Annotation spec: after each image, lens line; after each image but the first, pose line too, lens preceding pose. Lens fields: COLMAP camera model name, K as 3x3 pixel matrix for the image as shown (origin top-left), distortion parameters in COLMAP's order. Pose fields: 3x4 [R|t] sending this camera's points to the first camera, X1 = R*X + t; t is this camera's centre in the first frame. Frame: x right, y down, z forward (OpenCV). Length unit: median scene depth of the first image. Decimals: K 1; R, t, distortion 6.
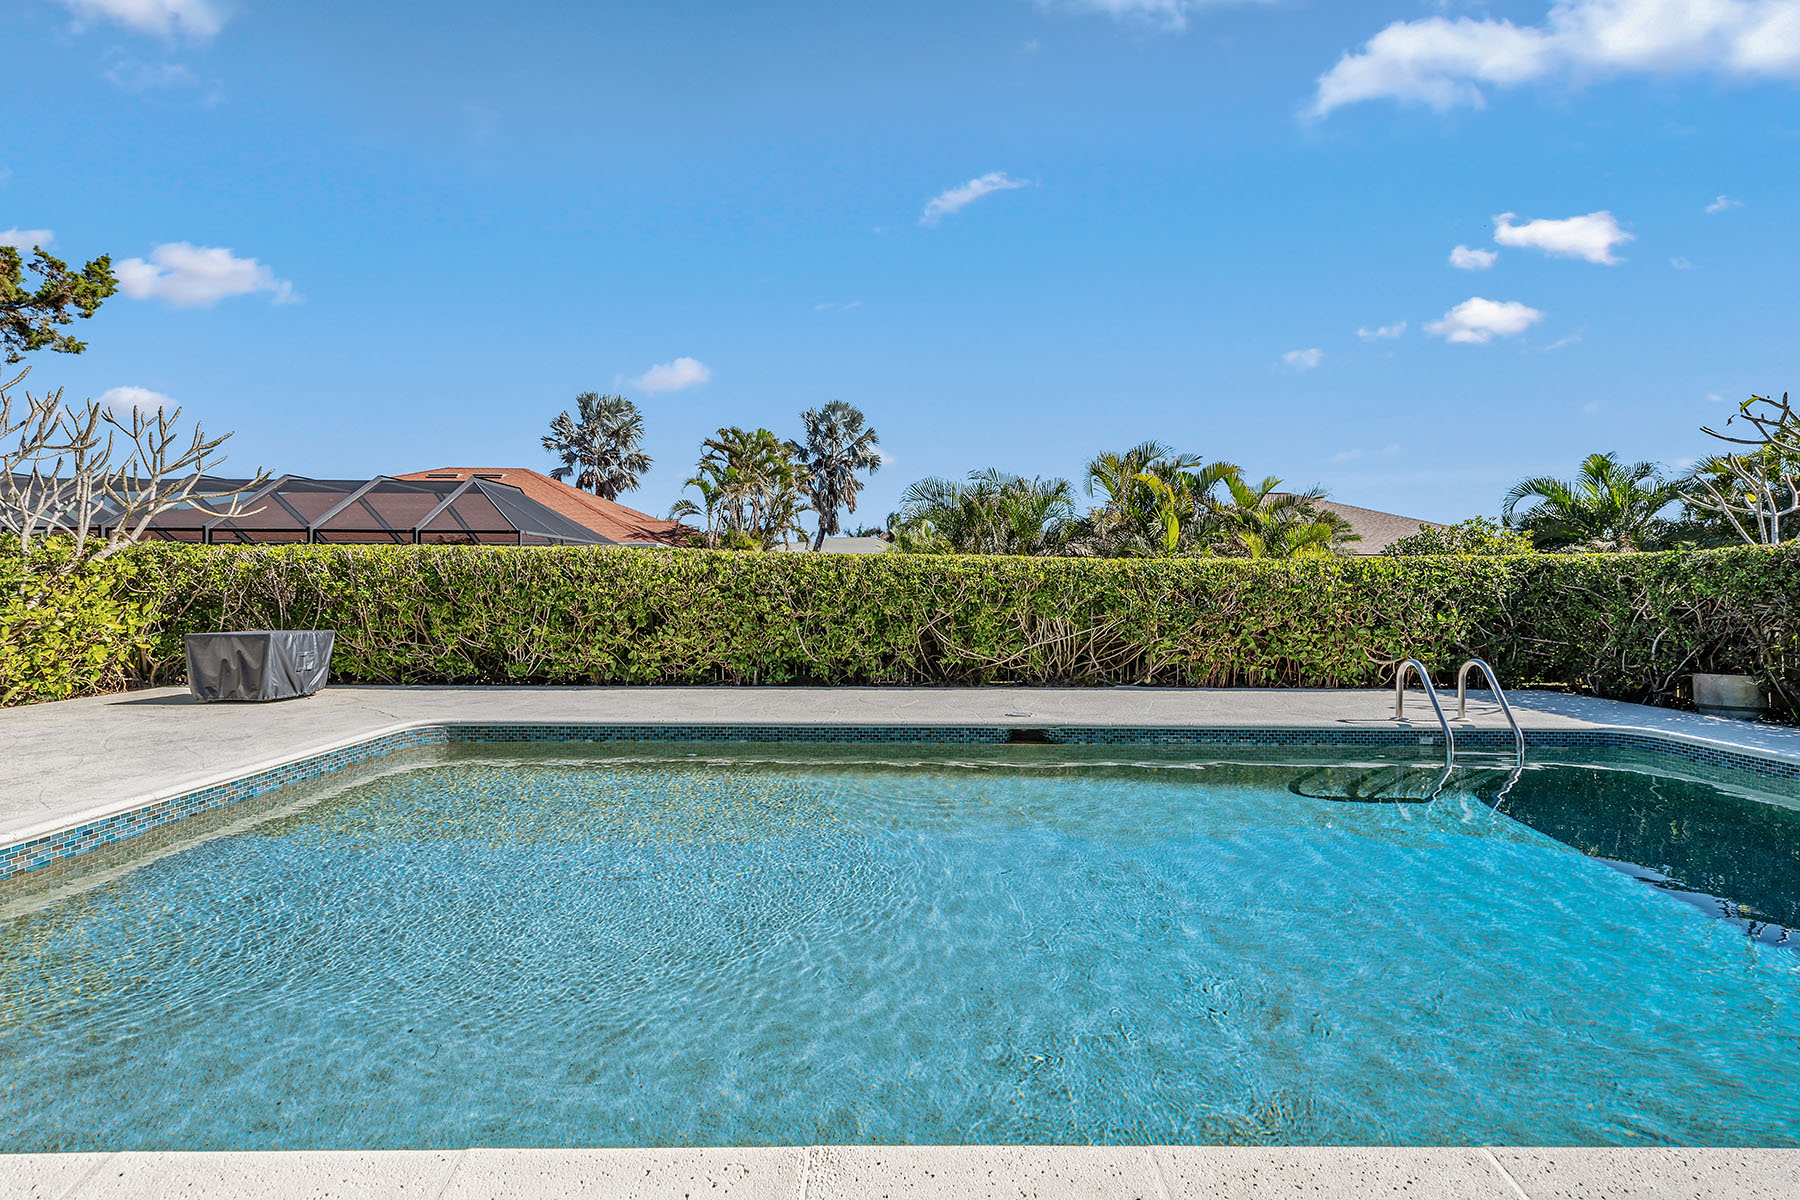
lens RADIAL K [[793.2, 0, 904.7], [0, 793.2, 596.6], [0, 0, 1]] dist [0.014532, -0.002332]
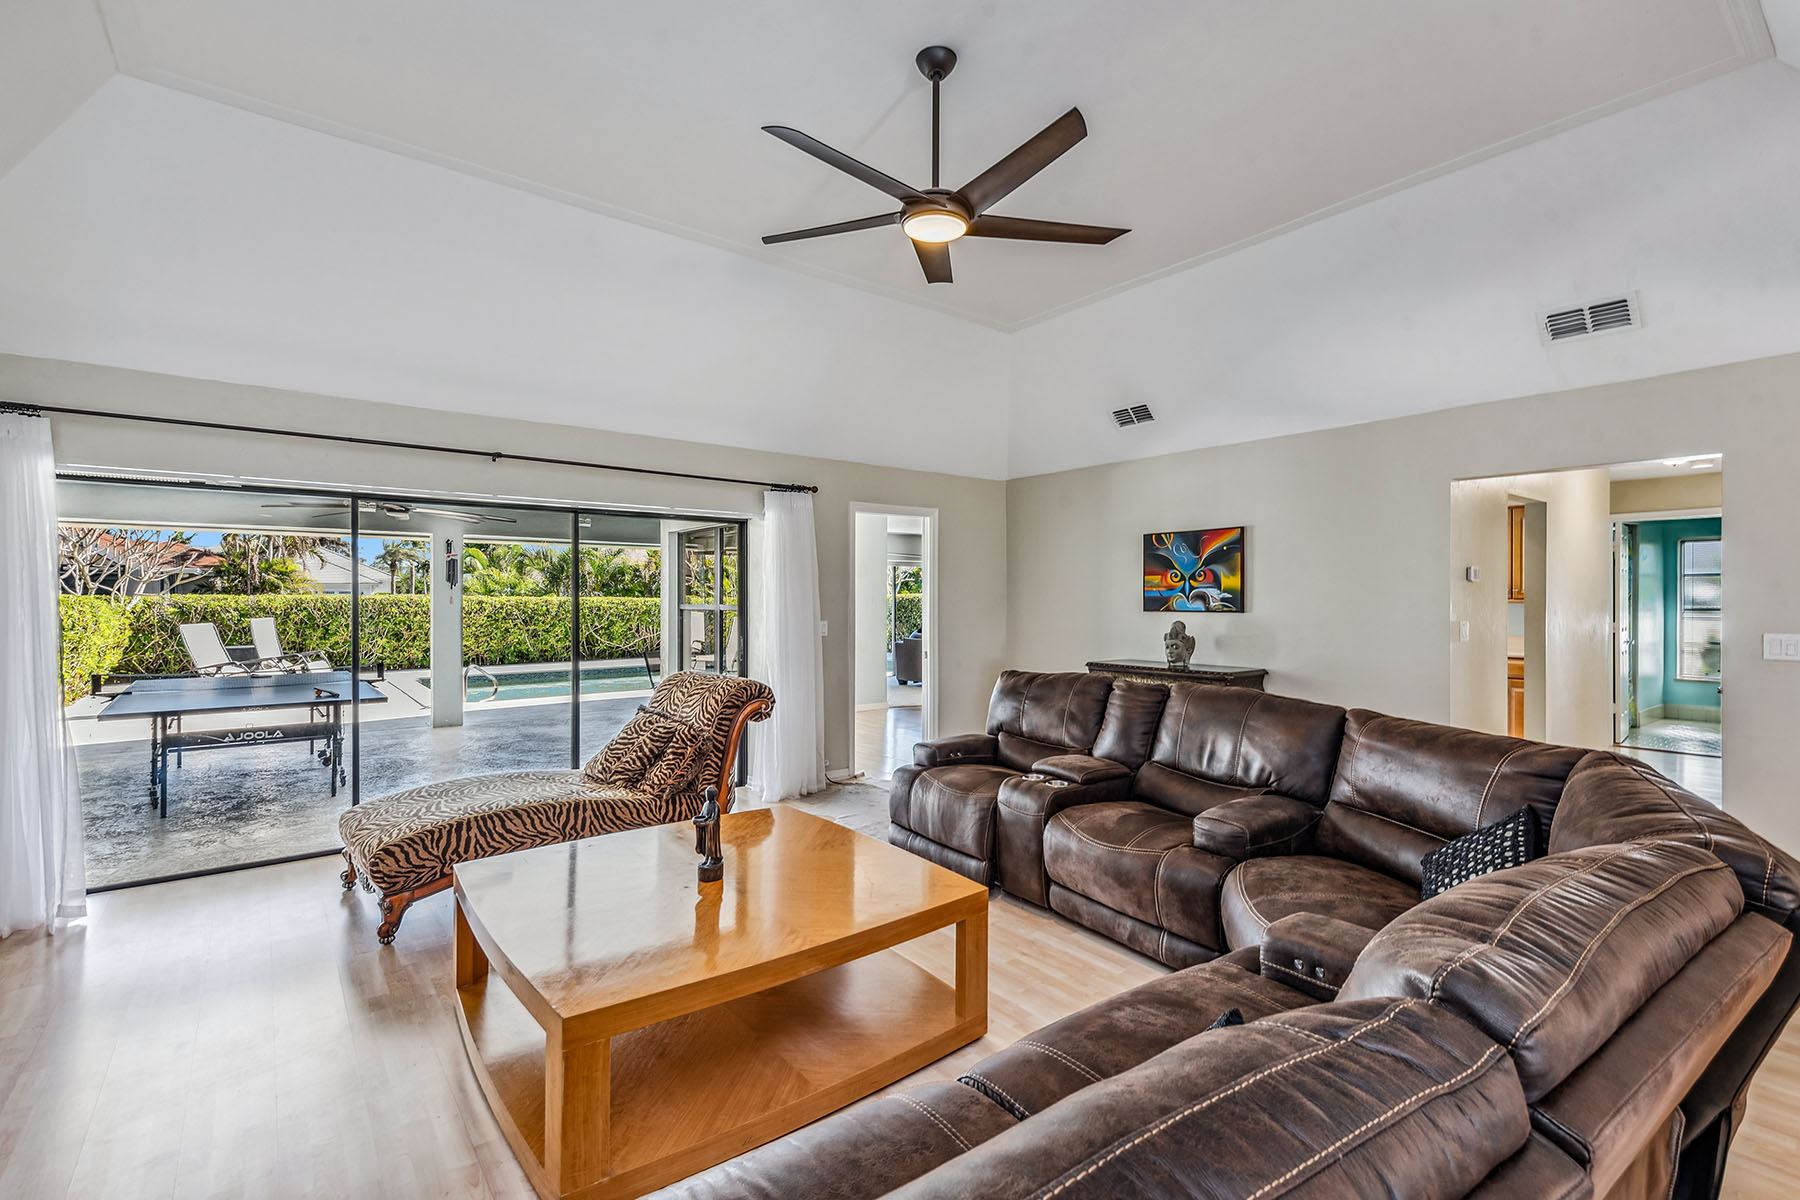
lens RADIAL K [[793.2, 0, 924.4], [0, 793.2, 598.7], [0, 0, 1]] dist [0.014532, -0.002332]
pose [[0.779497, -0.008241, 0.626352, -0.610888], [0.010295, 0.999947, 0.000344, -0.043934], [-0.626322, 0.006180, 0.779540, -1.244532]]
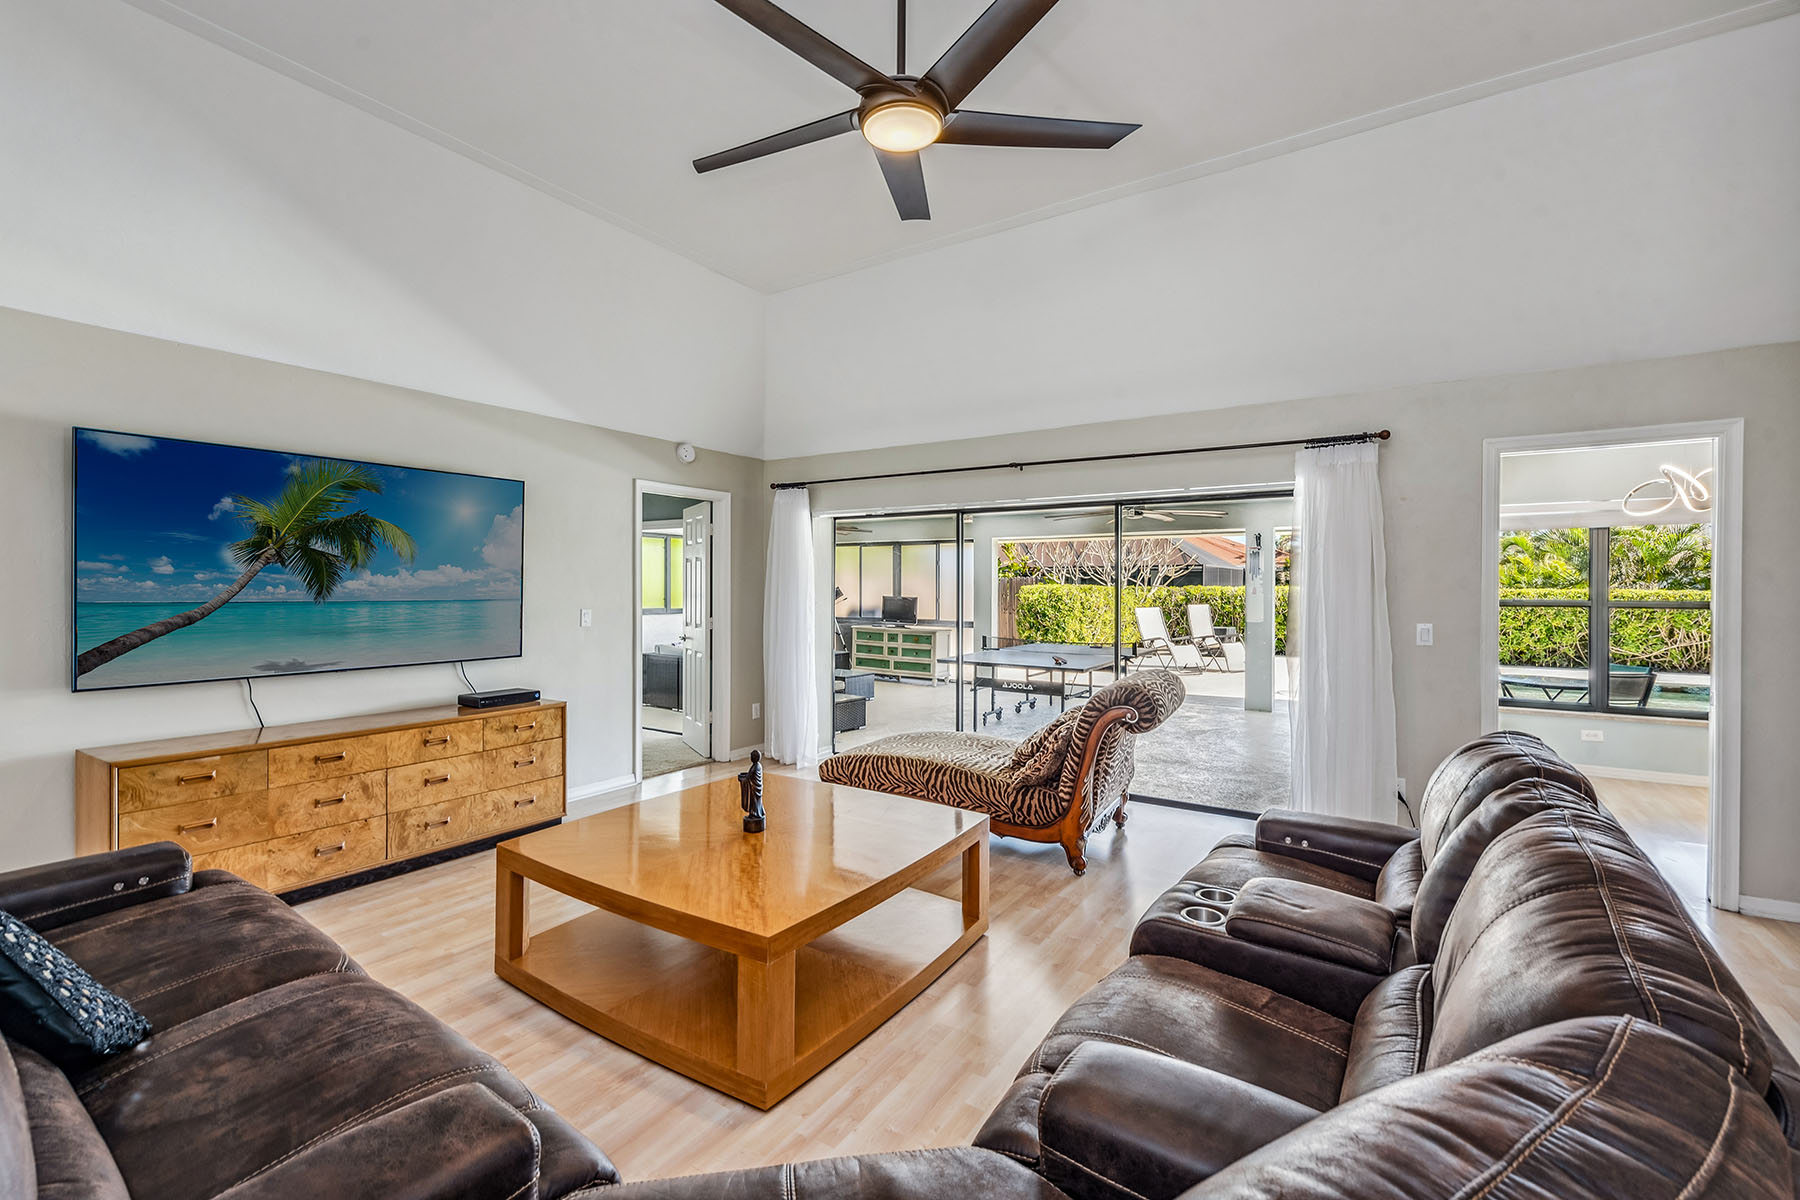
lens RADIAL K [[793.2, 0, 900.8], [0, 793.2, 590.8], [0, 0, 1]] dist [0.014532, -0.002332]
pose [[0.834204, -0.000478, -0.551456, -0.244757], [-0.001979, 0.999991, -0.003860, -0.042436], [0.551452, 0.004312, 0.834195, -1.216961]]
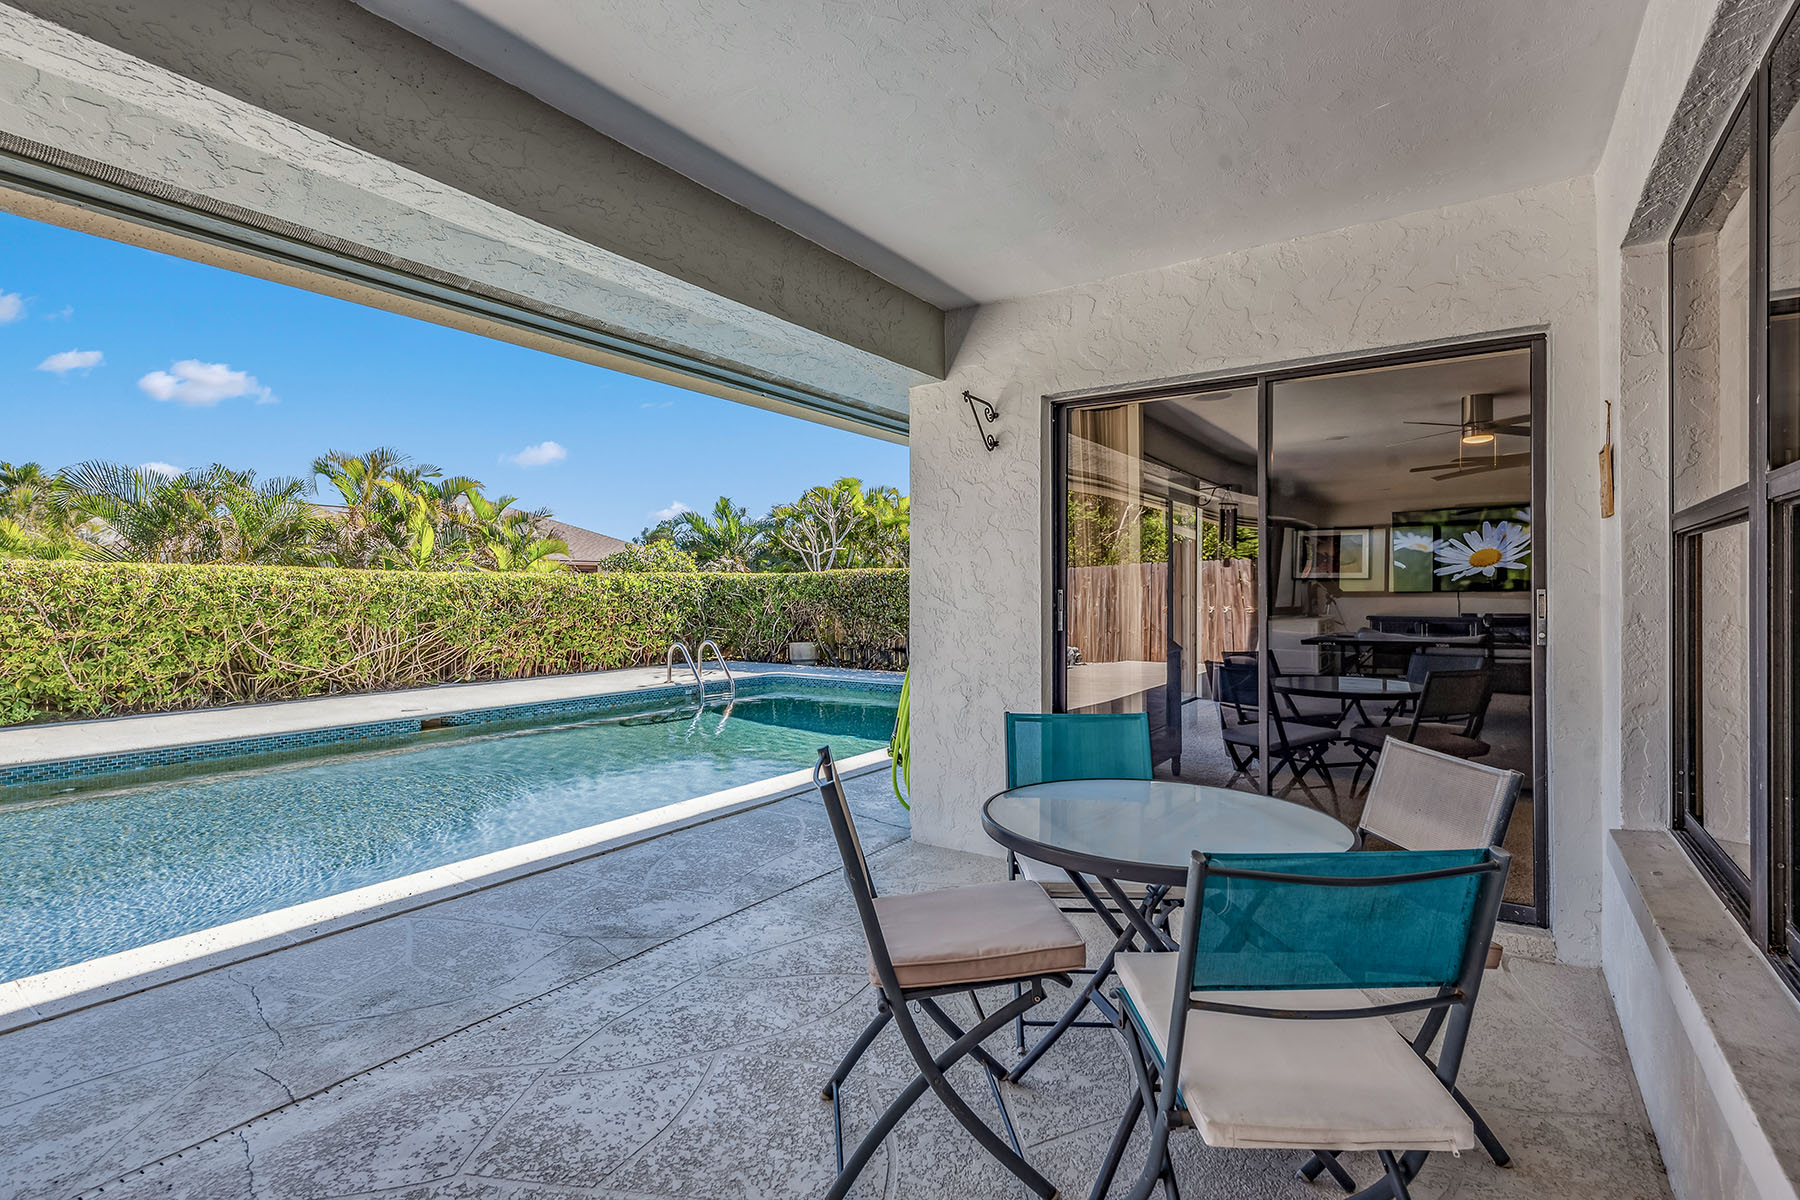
lens RADIAL K [[856.2, 0, 908.3], [0, 856.2, 590.6], [0, 0, 1]] dist [0.010195, -0.003445]
pose [[0.566913, -0.006785, 0.823750, -0.368383], [0.012331, 0.999924, -0.000251, -0.014156], [-0.823686, 0.010300, 0.566953, -0.250049]]
